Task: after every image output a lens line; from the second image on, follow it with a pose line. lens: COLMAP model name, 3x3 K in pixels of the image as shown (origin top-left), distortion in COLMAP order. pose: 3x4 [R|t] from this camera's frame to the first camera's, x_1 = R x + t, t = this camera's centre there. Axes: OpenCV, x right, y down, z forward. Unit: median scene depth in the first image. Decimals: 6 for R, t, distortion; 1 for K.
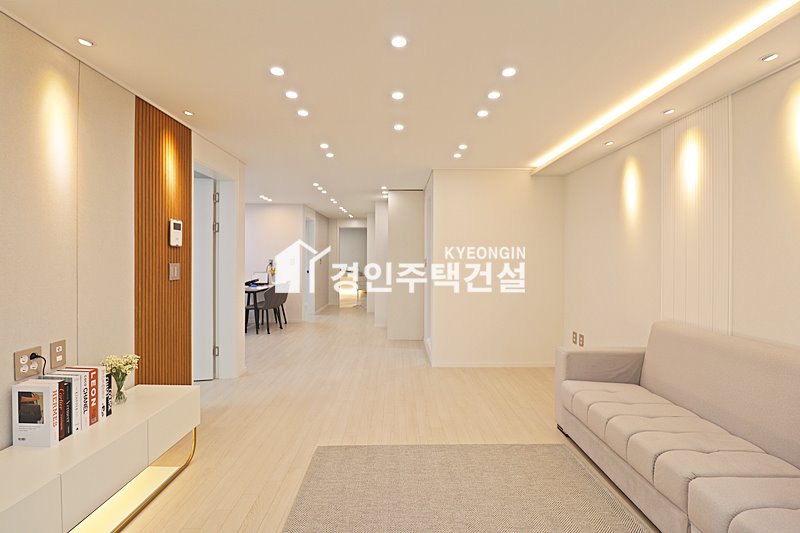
lens RADIAL K [[368.7, 0, 397.8], [0, 368.7, 259.4], [0, 0, 1]] dist [-0.004496, -0.010217]
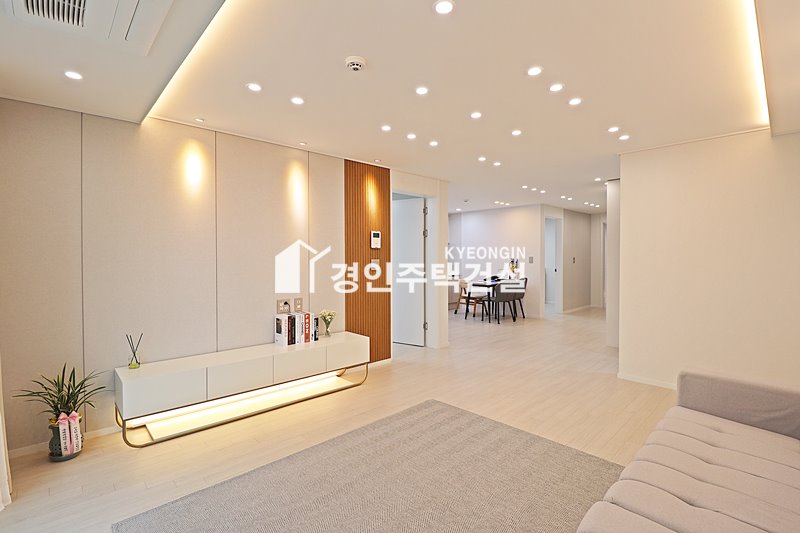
lens RADIAL K [[368.7, 0, 401.6], [0, 368.7, 262.2], [0, 0, 1]] dist [-0.004496, -0.010217]
pose [[0.686360, 0.004845, -0.727246, 0.620853], [0.000774, 0.999972, 0.007391, 0.011423], [0.727262, -0.005636, 0.686337, 0.023957]]
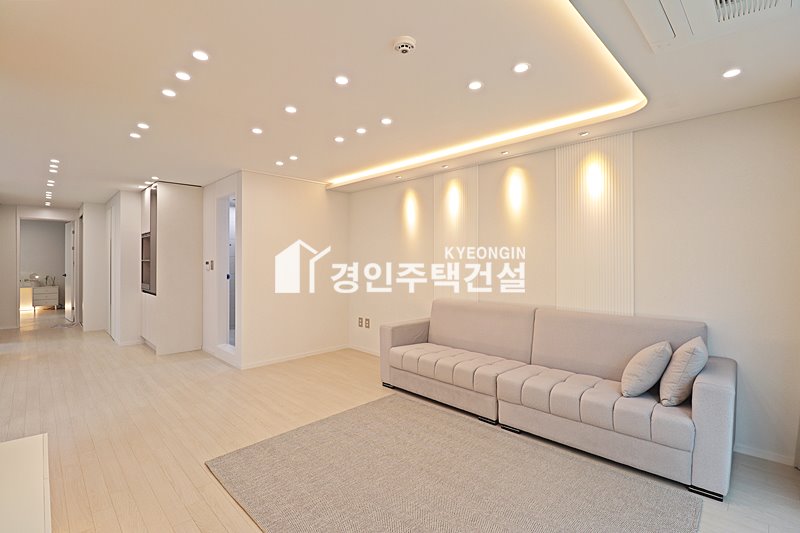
lens RADIAL K [[368.7, 0, 398.9], [0, 368.7, 260.3], [0, 0, 1]] dist [-0.004496, -0.010217]
pose [[0.714938, -0.003930, 0.699177, -0.483603], [0.008001, 0.999965, -0.002560, 0.006476], [-0.699143, 0.007425, 0.714944, -0.003007]]
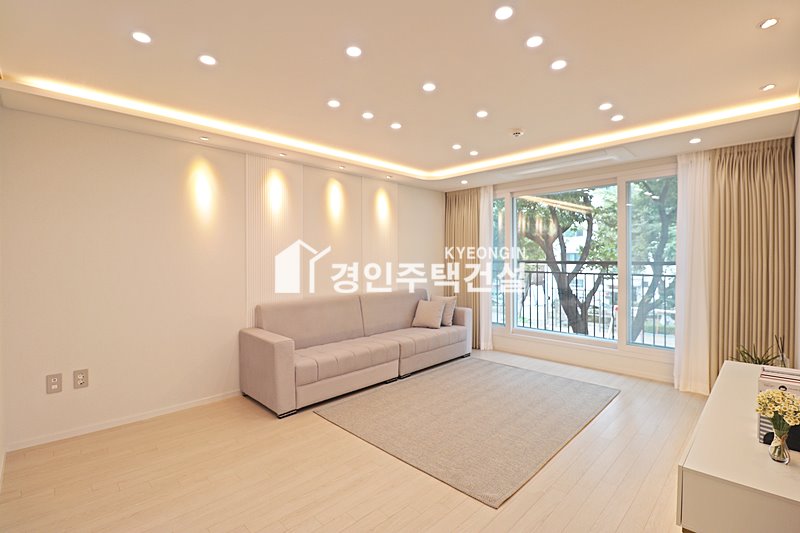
lens RADIAL K [[368.7, 0, 400.9], [0, 368.7, 260.8], [0, 0, 1]] dist [-0.004496, -0.010217]
pose [[-0.700821, -0.006130, 0.713311, -0.576258], [0.004032, 0.999913, 0.012554, -0.001893], [-0.713326, 0.011674, -0.700735, 1.560158]]
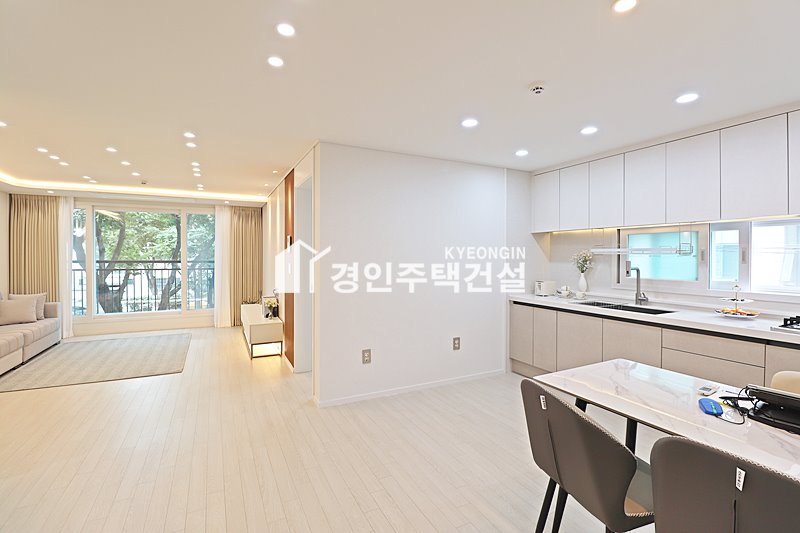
lens RADIAL K [[368.7, 0, 400.7], [0, 368.7, 258.9], [0, 0, 1]] dist [-0.004496, -0.010217]
pose [[-0.894864, -0.001064, -0.446339, -0.339850], [-0.006521, 0.999922, 0.010692, -0.025520], [0.446292, 0.012478, -0.894800, 2.762802]]
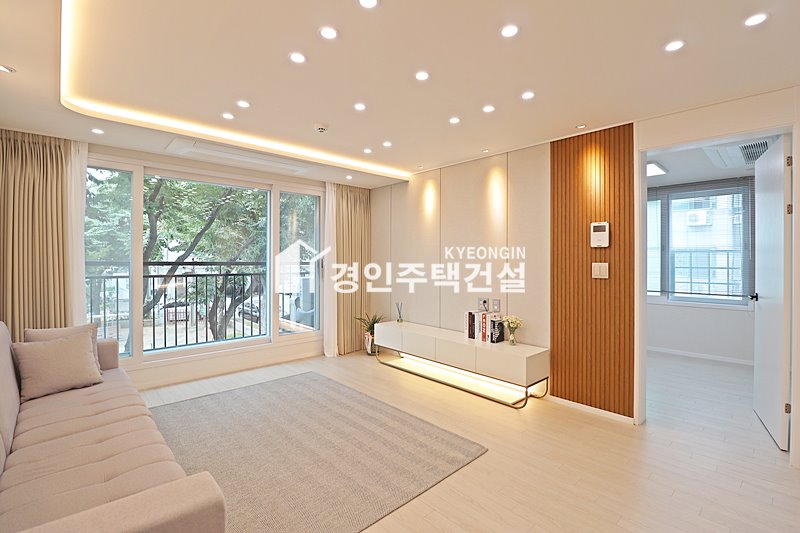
lens RADIAL K [[368.7, 0, 402.0], [0, 368.7, 261.2], [0, 0, 1]] dist [-0.004496, -0.010217]
pose [[-0.727307, -0.004623, -0.686296, 0.592222], [-0.010307, 0.999938, 0.004187, 0.007646], [0.686235, 0.010119, -0.727310, 1.464338]]
